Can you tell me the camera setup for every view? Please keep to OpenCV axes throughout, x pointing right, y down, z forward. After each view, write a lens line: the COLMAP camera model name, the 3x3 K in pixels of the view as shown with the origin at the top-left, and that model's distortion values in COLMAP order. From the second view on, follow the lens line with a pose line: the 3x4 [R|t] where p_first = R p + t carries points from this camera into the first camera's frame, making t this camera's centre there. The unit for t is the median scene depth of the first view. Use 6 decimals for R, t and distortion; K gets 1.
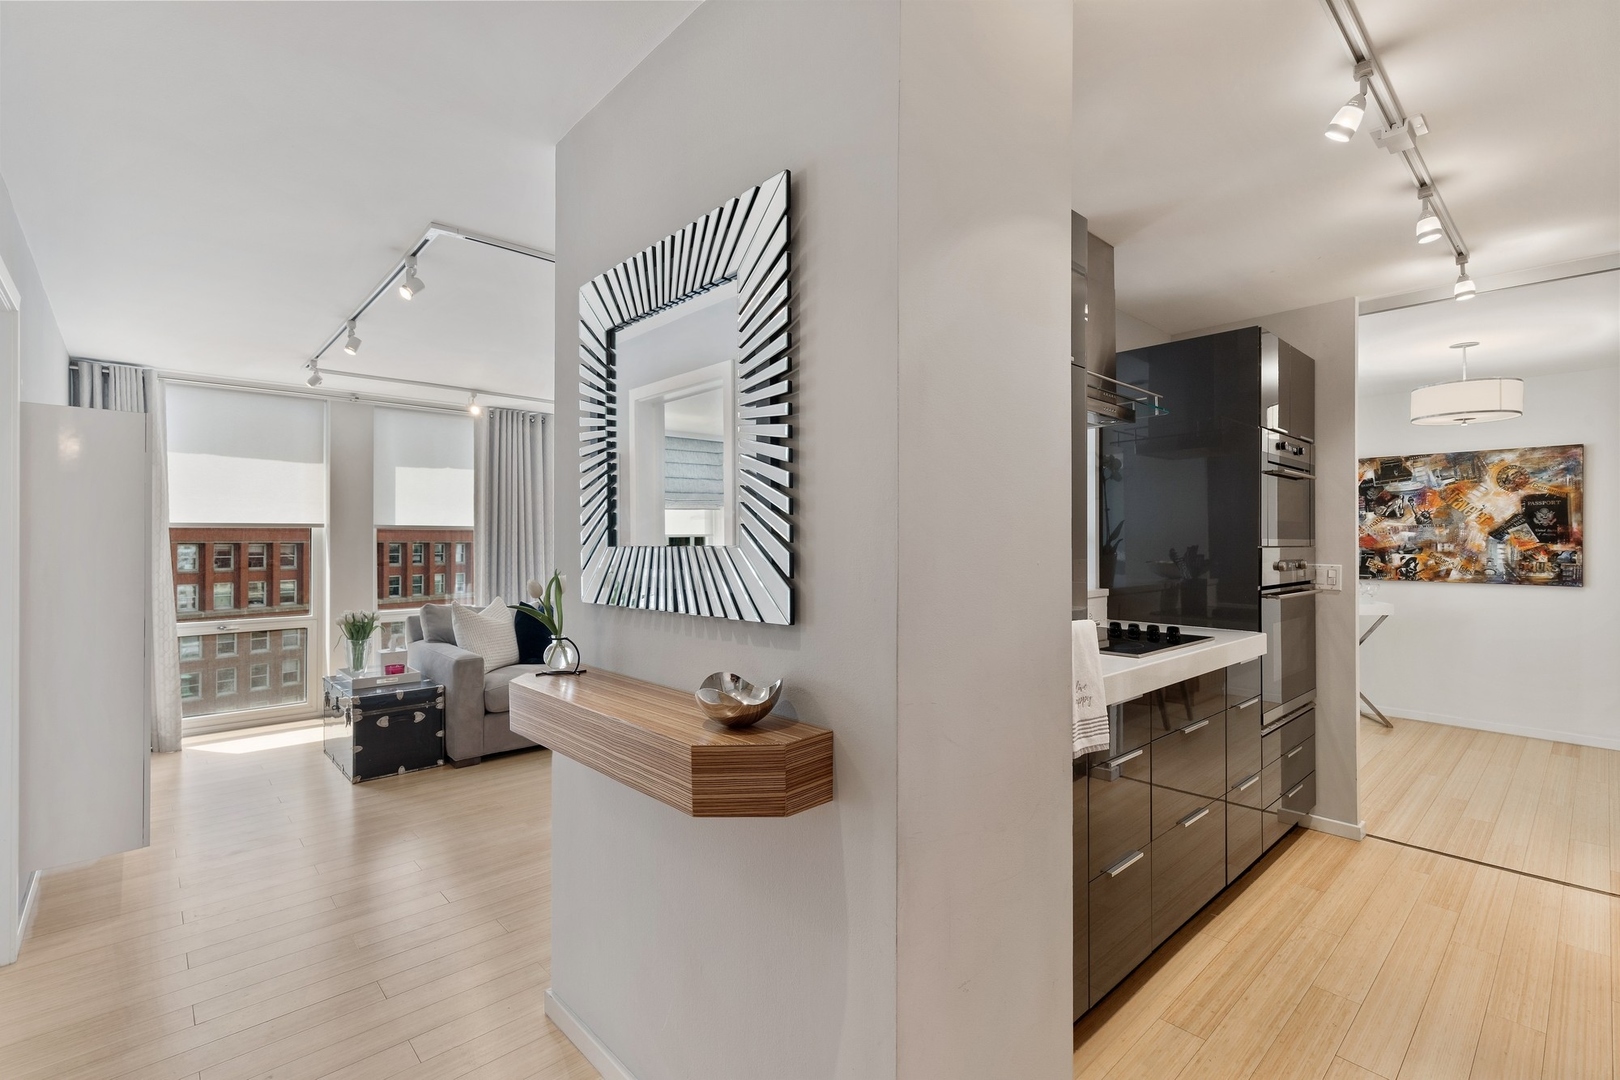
lens RADIAL K [[734.1, 0, 818.6], [0, 734.1, 538.4], [0, 0, 1]] dist [0.006938, -0.000271]
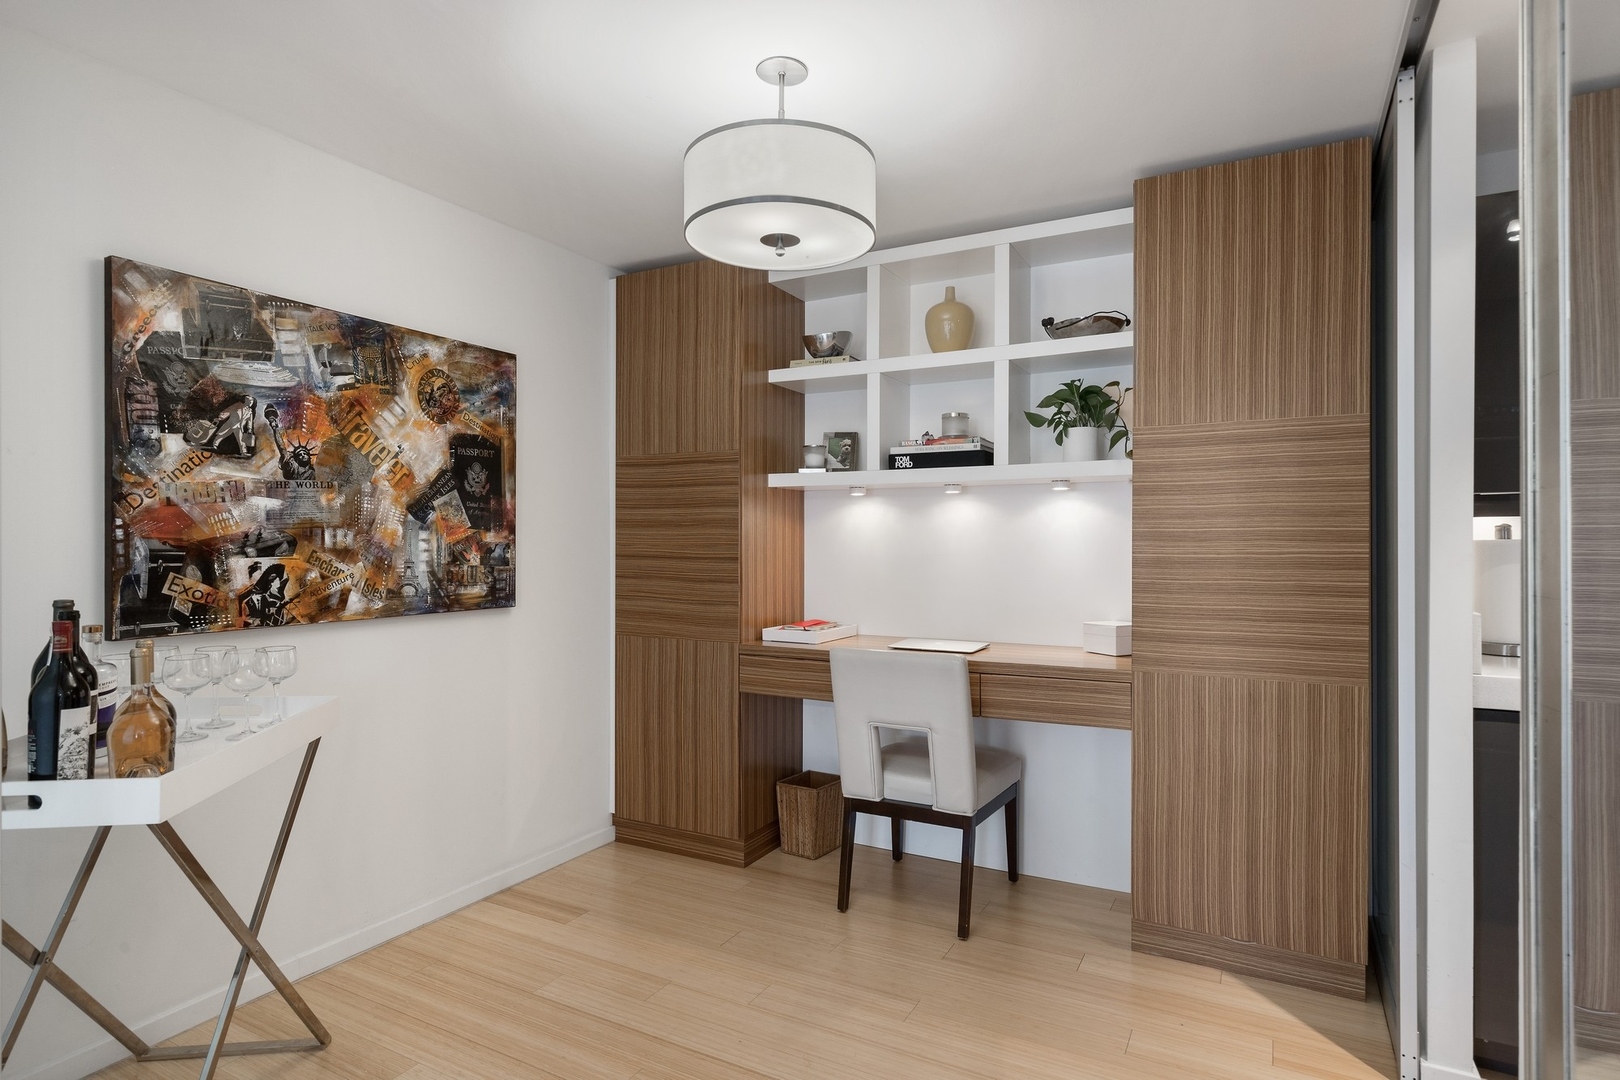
lens RADIAL K [[858.7, 0, 819.2], [0, 858.7, 540.5], [0, 0, 1]] dist [0.000866, 0.000357]
pose [[-0.330179, -0.000573, 0.943918, 0.327760], [-0.000991, 0.999999, 0.000260, 0.014129], [-0.943918, -0.000850, -0.330179, 0.975543]]
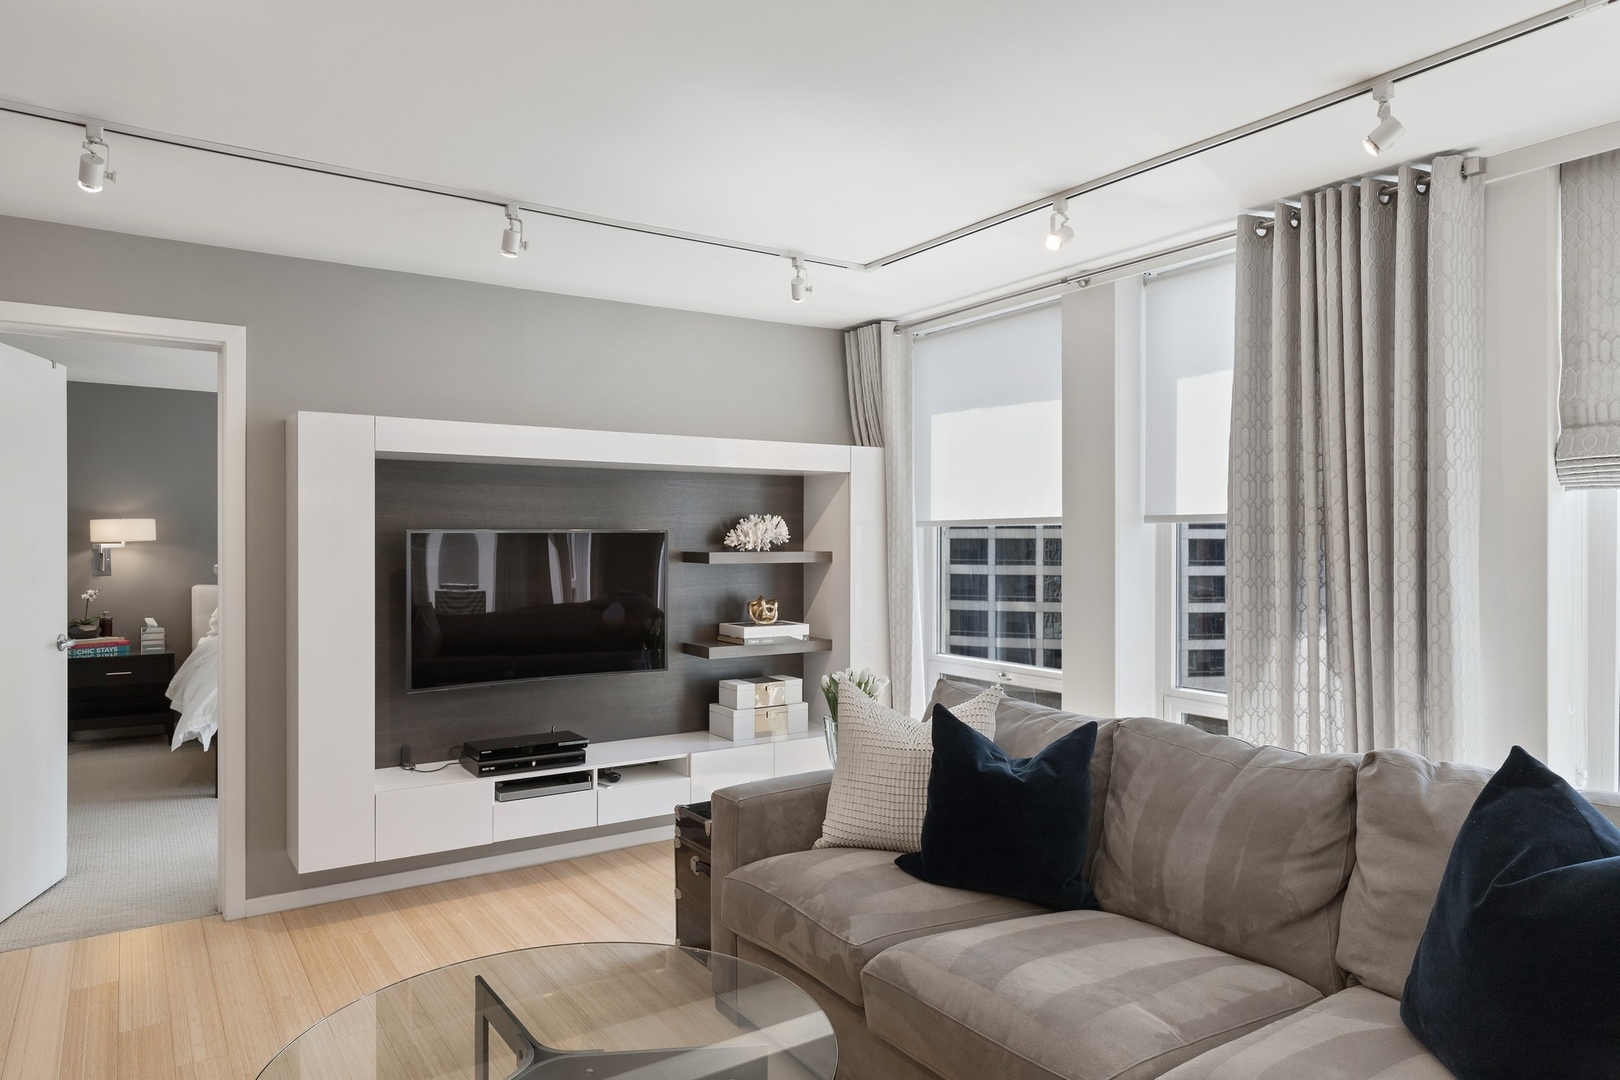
lens RADIAL K [[1034.0, 0, 818.4], [0, 1034.0, 543.5], [0, 0, 1]] dist [0.002775, 0.001017]
pose [[-0.159434, 0.003827, -0.987201, 0.160076], [0.002170, 0.999991, 0.003526, -0.002865], [0.987206, -0.001580, -0.159441, 1.043061]]
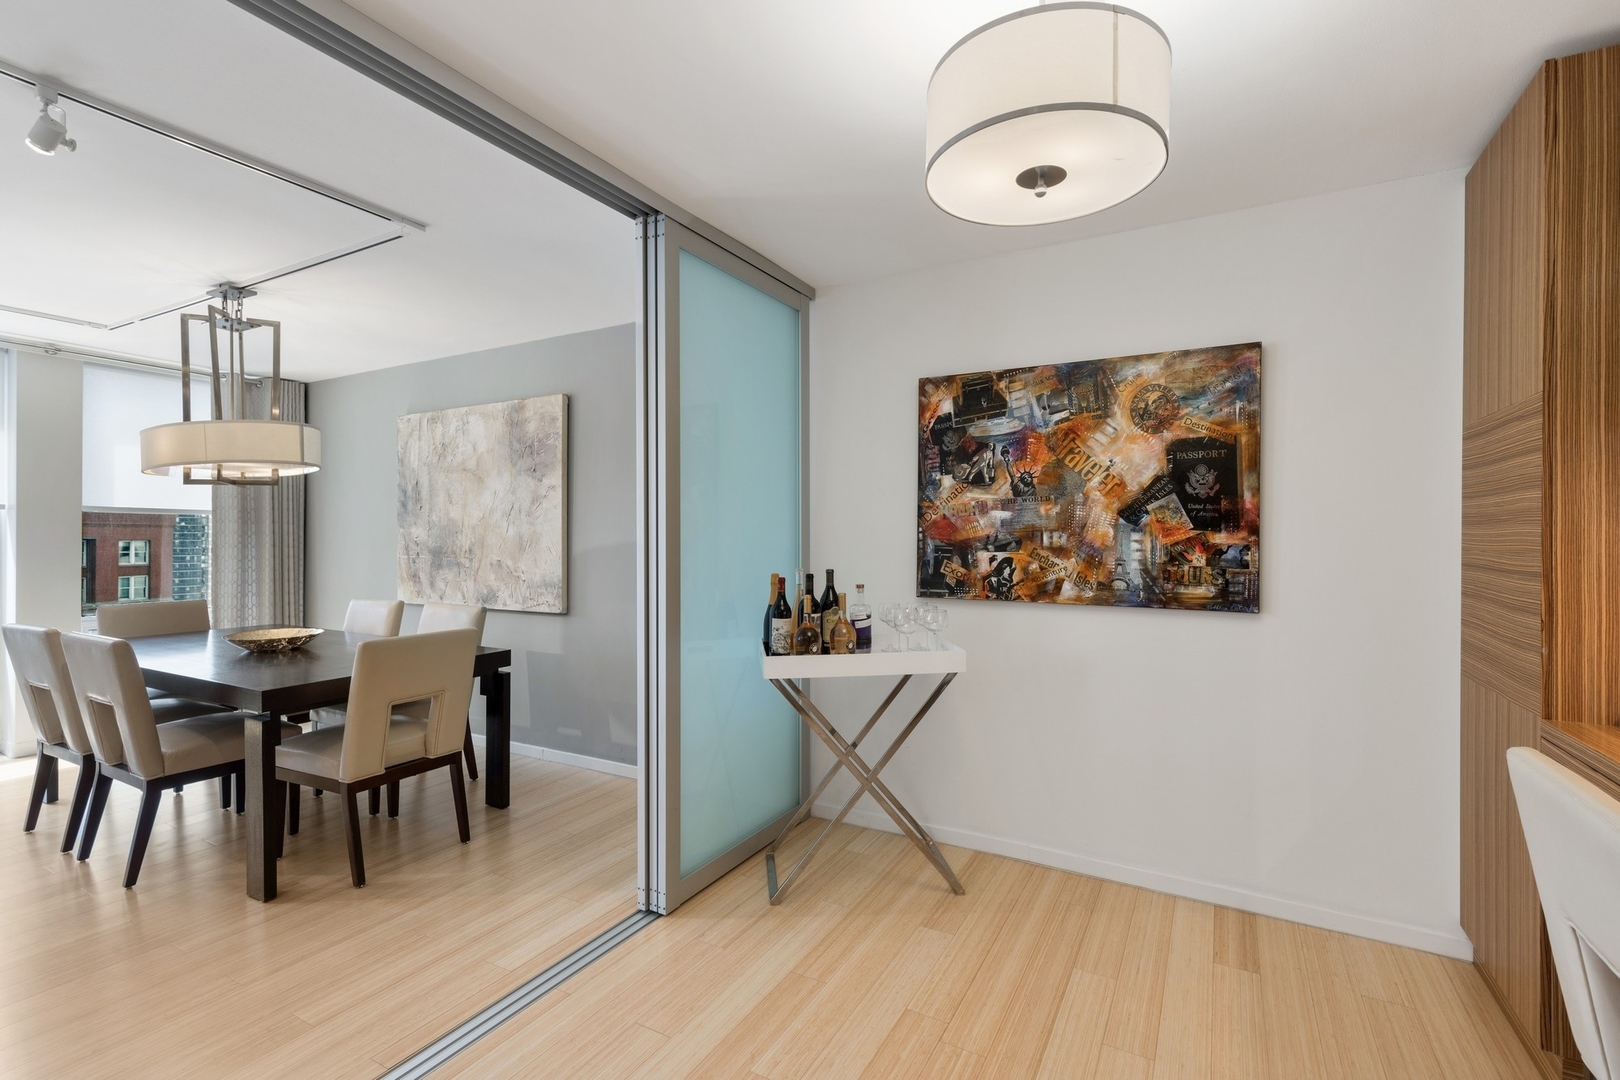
lens RADIAL K [[734.1, 0, 821.3], [0, 734.1, 535.5], [0, 0, 1]] dist [0.006938, -0.000271]
pose [[0.949976, 0.004965, 0.312284, 0.561470], [-0.004498, 0.999987, -0.002215, 0.012471], [-0.312291, 0.000700, 0.949986, 0.586764]]
